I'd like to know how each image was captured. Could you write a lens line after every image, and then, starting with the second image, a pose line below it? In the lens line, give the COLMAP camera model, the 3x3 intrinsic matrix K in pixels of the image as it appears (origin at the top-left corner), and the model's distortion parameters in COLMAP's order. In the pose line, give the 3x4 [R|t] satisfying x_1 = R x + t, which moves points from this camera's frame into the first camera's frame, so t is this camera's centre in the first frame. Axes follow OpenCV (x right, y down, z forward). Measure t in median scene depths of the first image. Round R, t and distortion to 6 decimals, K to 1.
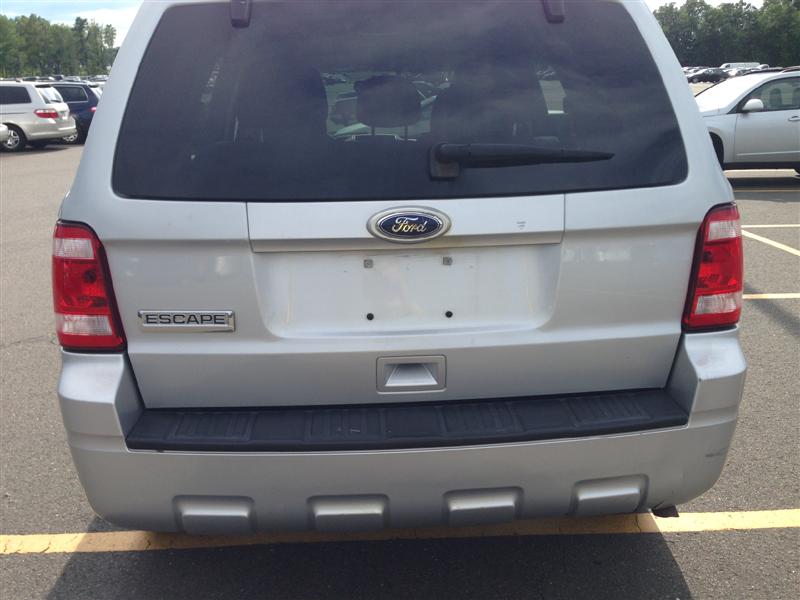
lens RADIAL K [[721.1, 0, 400.0], [0, 721.1, 300.0], [0, 0, 1]] dist [0.123200, -0.209908]
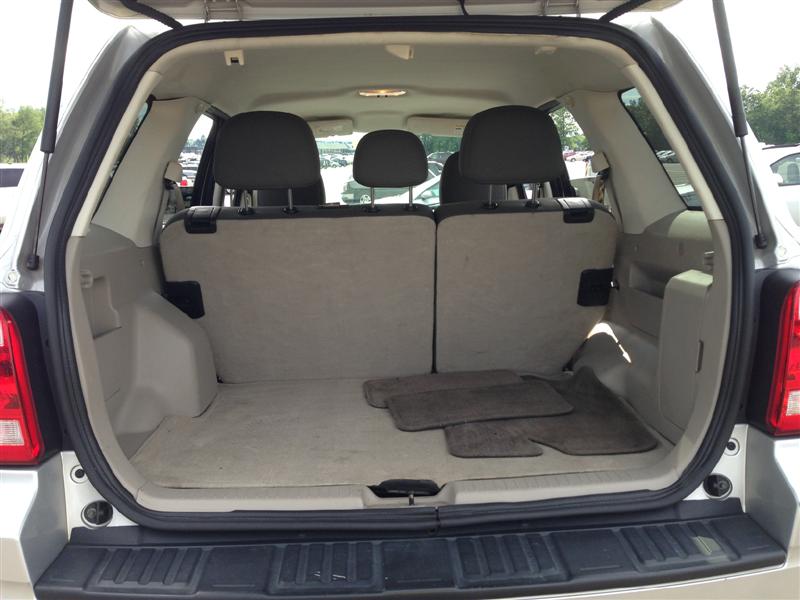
lens RADIAL K [[733.3, 0, 408.7], [0, 733.3, 286.0], [0, 0, 1]] dist [0.106322, -0.185485]
pose [[0.999971, -0.006096, -0.004590, 0.014026], [0.005465, 0.991927, -0.126692, -0.017094], [0.005326, 0.126663, 0.991932, 0.209185]]
